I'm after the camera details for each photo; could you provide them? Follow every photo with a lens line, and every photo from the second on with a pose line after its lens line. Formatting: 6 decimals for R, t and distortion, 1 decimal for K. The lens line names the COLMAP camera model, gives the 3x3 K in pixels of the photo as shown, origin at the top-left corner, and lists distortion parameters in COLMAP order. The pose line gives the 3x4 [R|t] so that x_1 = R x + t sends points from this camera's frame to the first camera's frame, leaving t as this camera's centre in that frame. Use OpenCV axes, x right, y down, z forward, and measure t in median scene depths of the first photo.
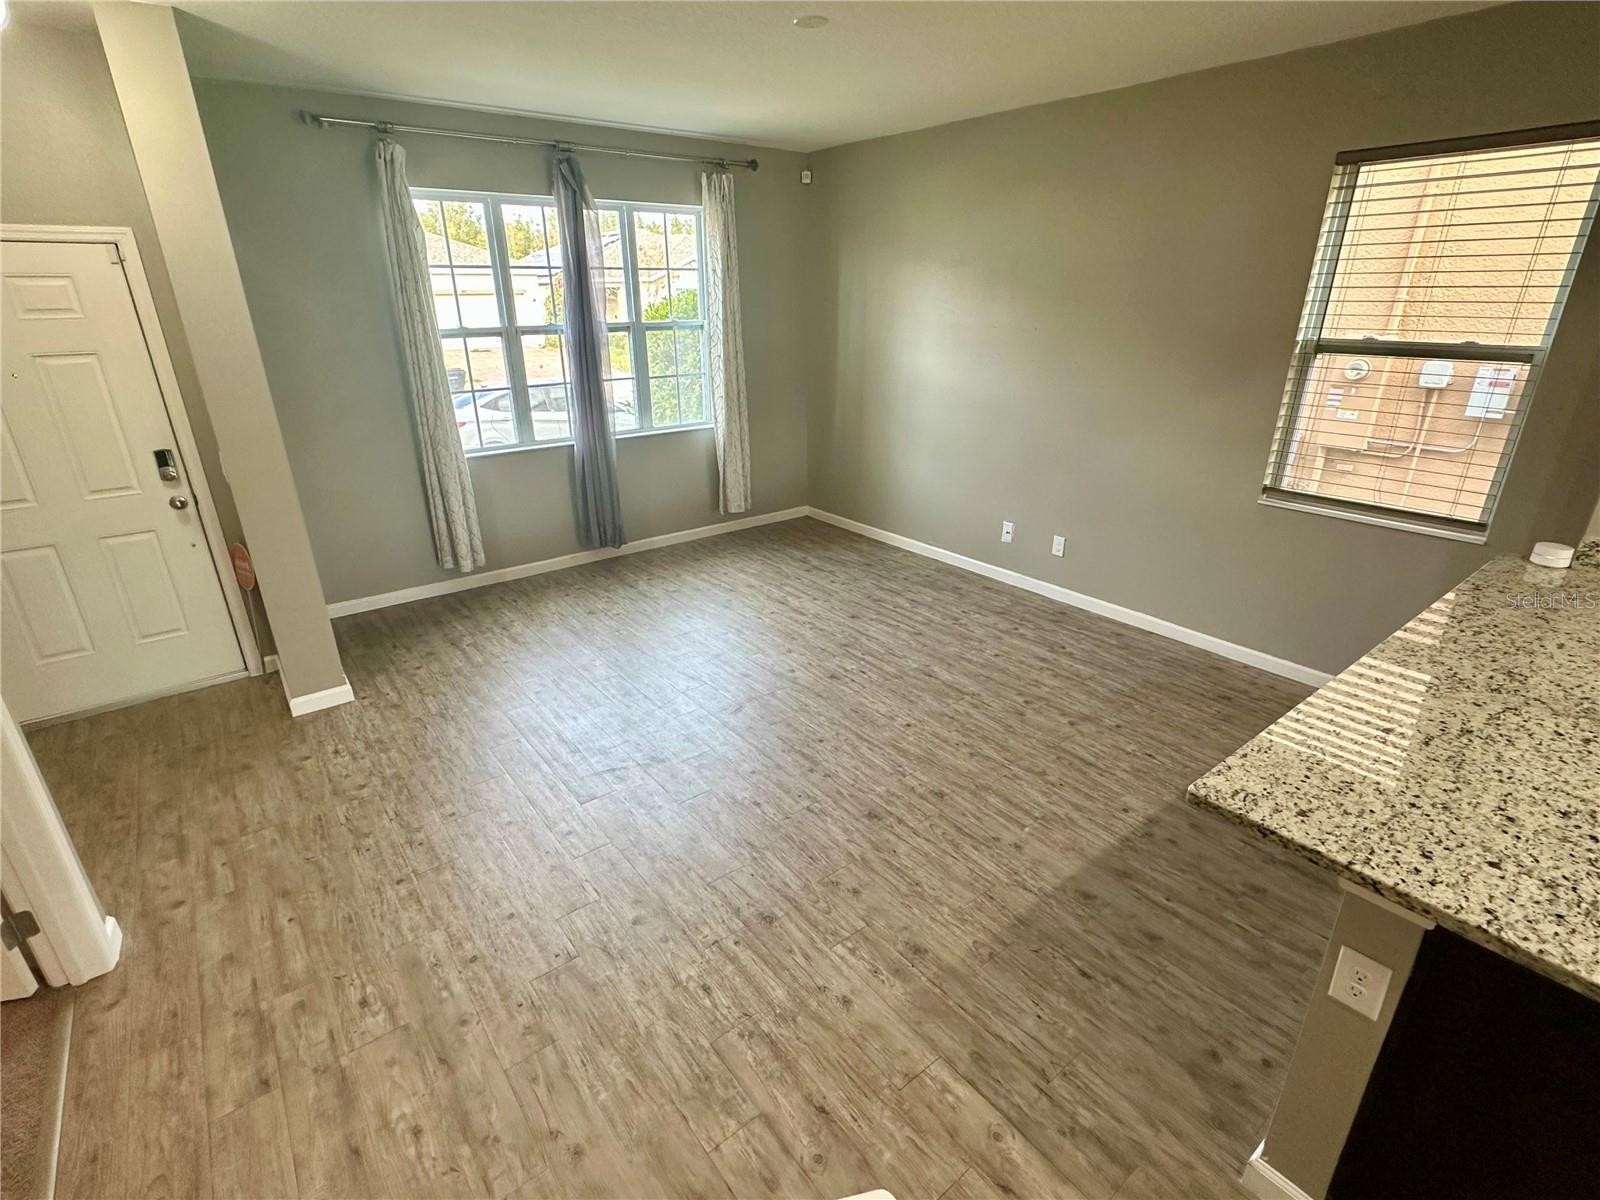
lens RADIAL K [[769.1, 0, 798.2], [0, 769.1, 603.3], [0, 0, 1]] dist [-0.001412, 0.000618]
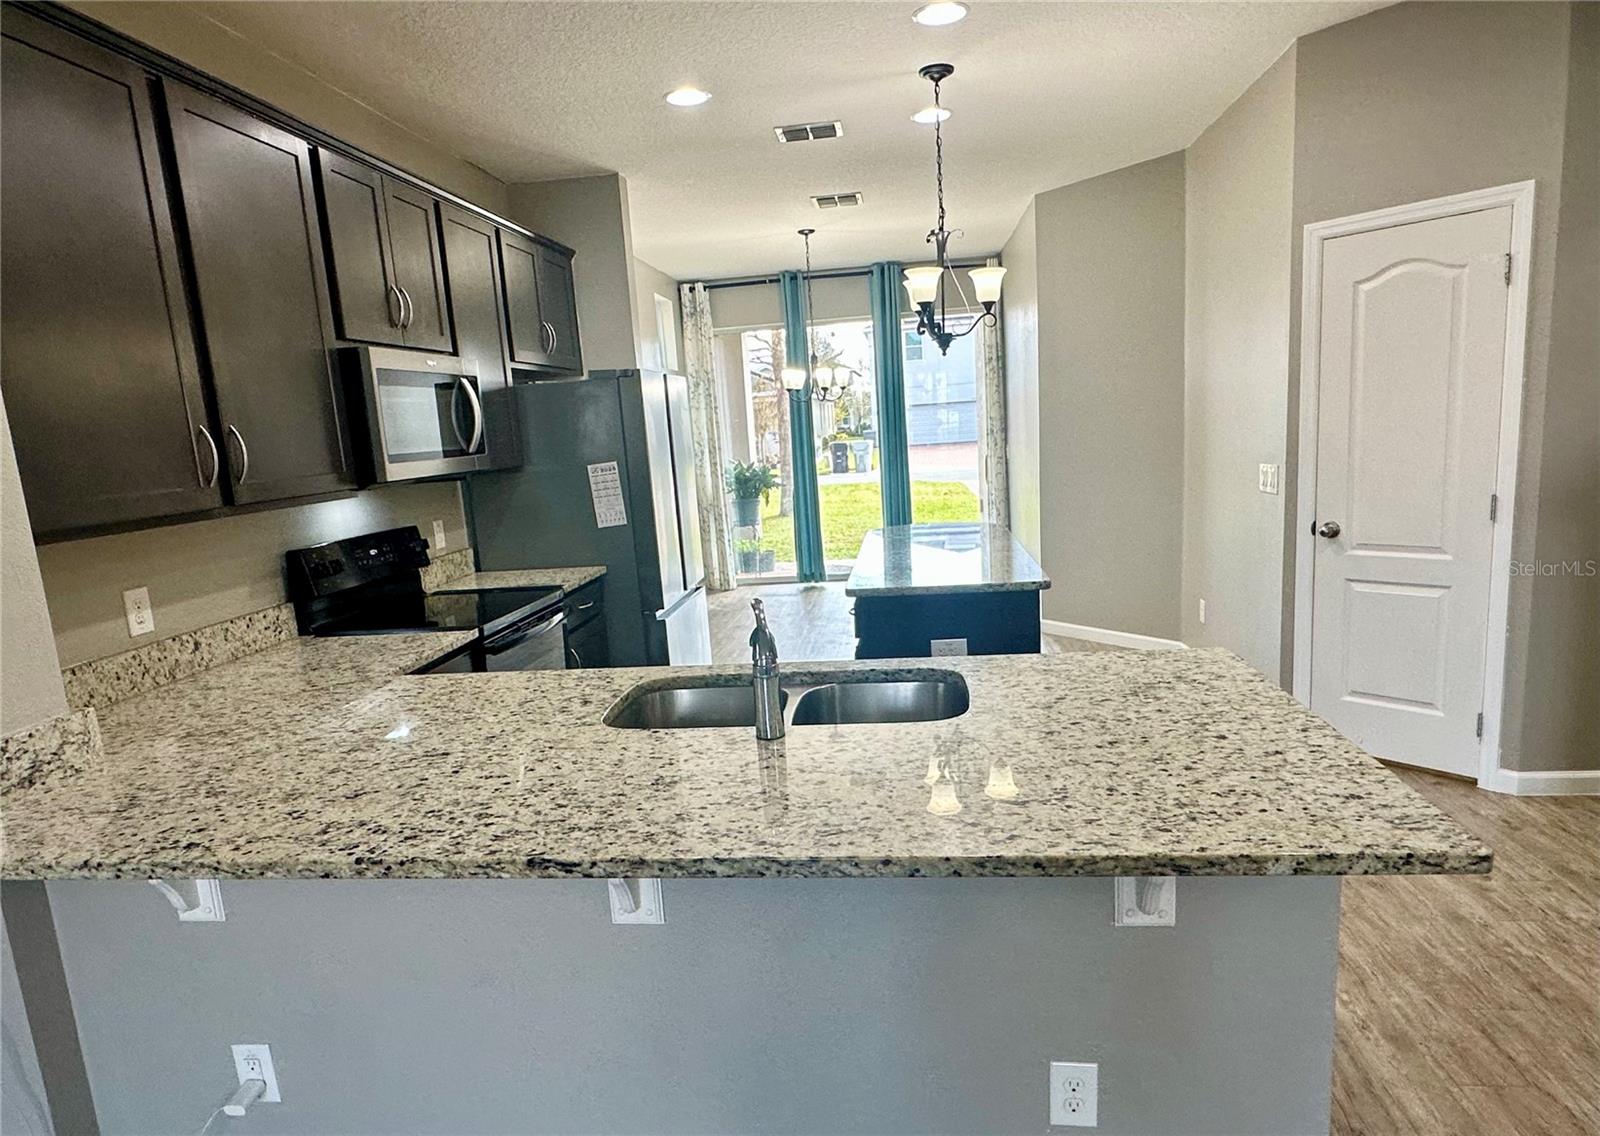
lens RADIAL K [[966.9, 0, 794.4], [0, 966.9, 600.9], [0, 0, 1]] dist [0.000295, -0.000747]
pose [[-0.706897, -0.076168, 0.703204, 0.137297], [0.331148, 0.842859, 0.424181, -0.161500], [-0.625010, 0.532717, -0.570592, 0.616172]]
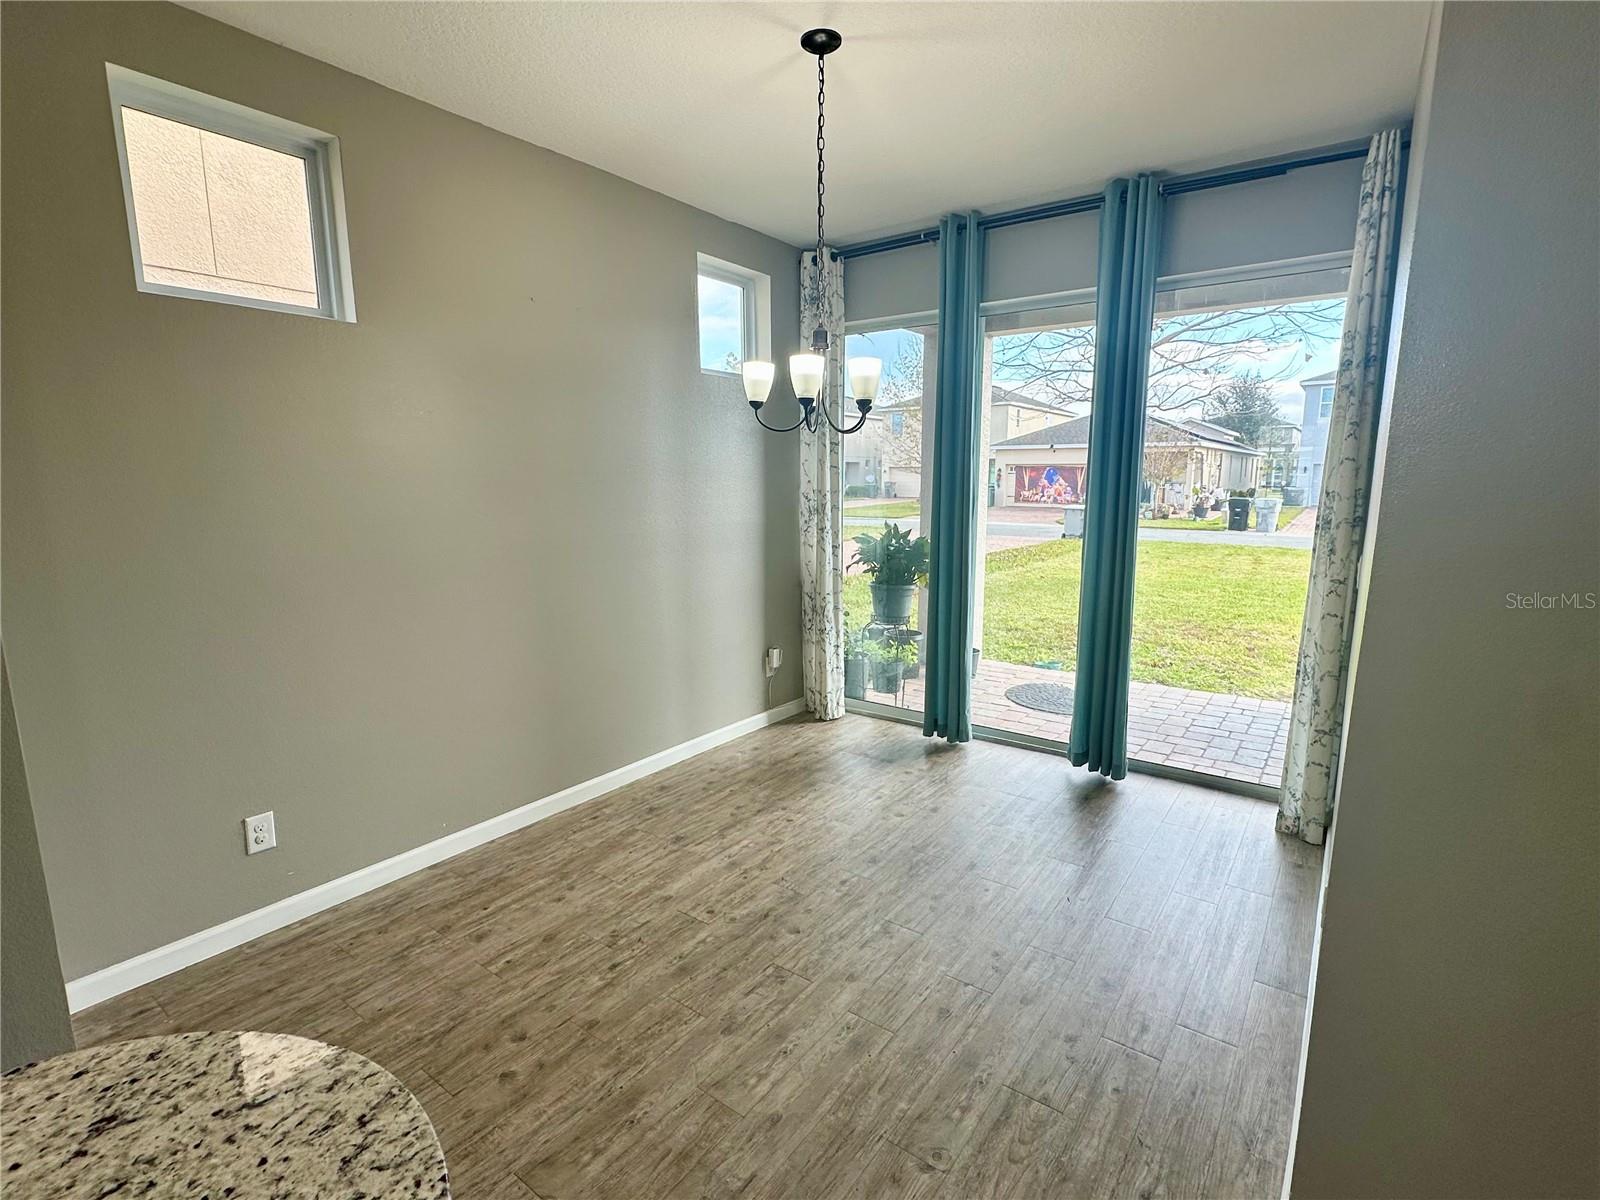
lens RADIAL K [[769.1, 0, 798.6], [0, 769.1, 601.2], [0, 0, 1]] dist [-0.001412, 0.000618]
pose [[-0.272699, -0.149918, 0.950347, 0.709723], [0.366529, 0.897106, 0.246694, 0.227330], [-0.889546, 0.415603, -0.189691, -0.345670]]
